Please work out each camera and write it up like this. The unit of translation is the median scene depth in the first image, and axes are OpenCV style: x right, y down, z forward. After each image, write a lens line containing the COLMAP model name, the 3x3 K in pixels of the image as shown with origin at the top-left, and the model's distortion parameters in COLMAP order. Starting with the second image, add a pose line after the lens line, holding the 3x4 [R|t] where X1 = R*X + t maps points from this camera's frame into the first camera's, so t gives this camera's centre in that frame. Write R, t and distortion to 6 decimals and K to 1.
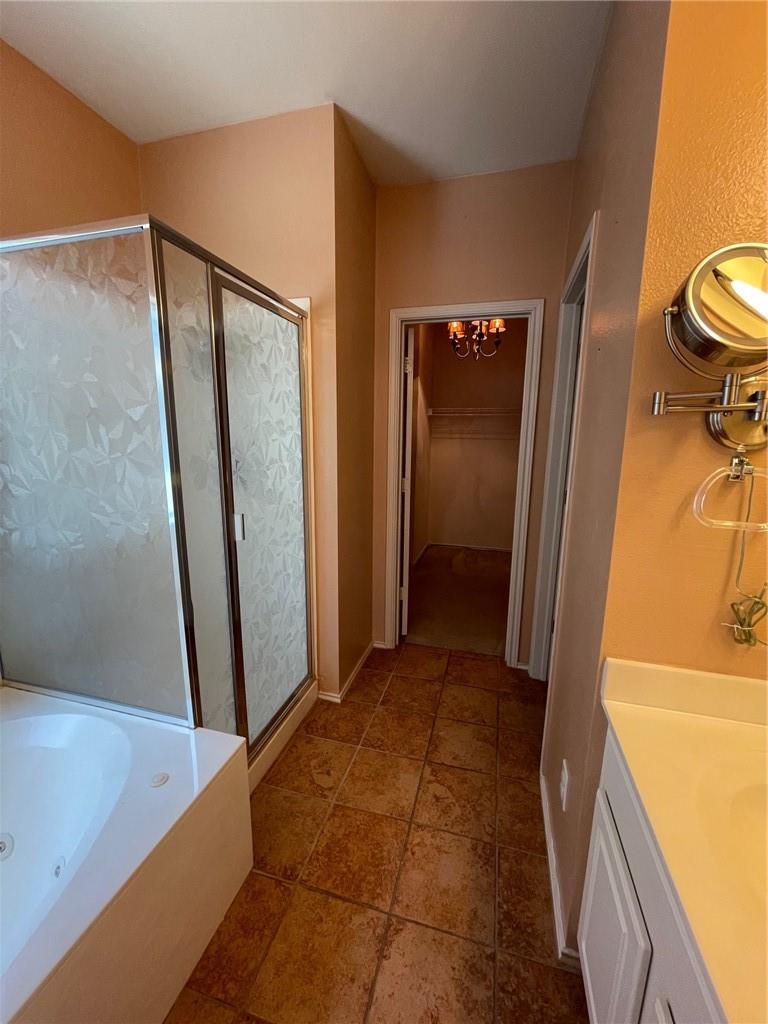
lens RADIAL K [[410.0, 0, 385.8], [0, 410.0, 512.6], [0, 0, 1]] dist [-0.001250, -0.000359]
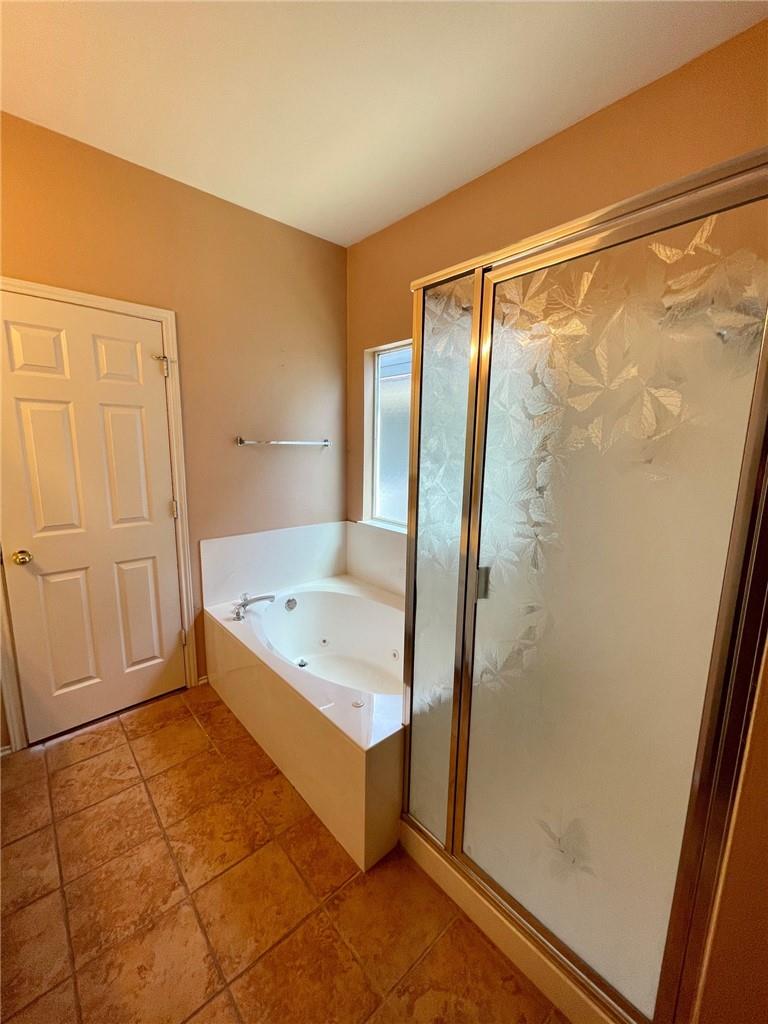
lens RADIAL K [[410.0, 0, 385.3], [0, 410.0, 511.1], [0, 0, 1]] dist [-0.001250, -0.000359]
pose [[-0.536991, 0.123894, -0.834441, 0.433845], [-0.182127, 0.948802, 0.258079, -0.315476], [0.823693, 0.290560, -0.486933, 1.379298]]
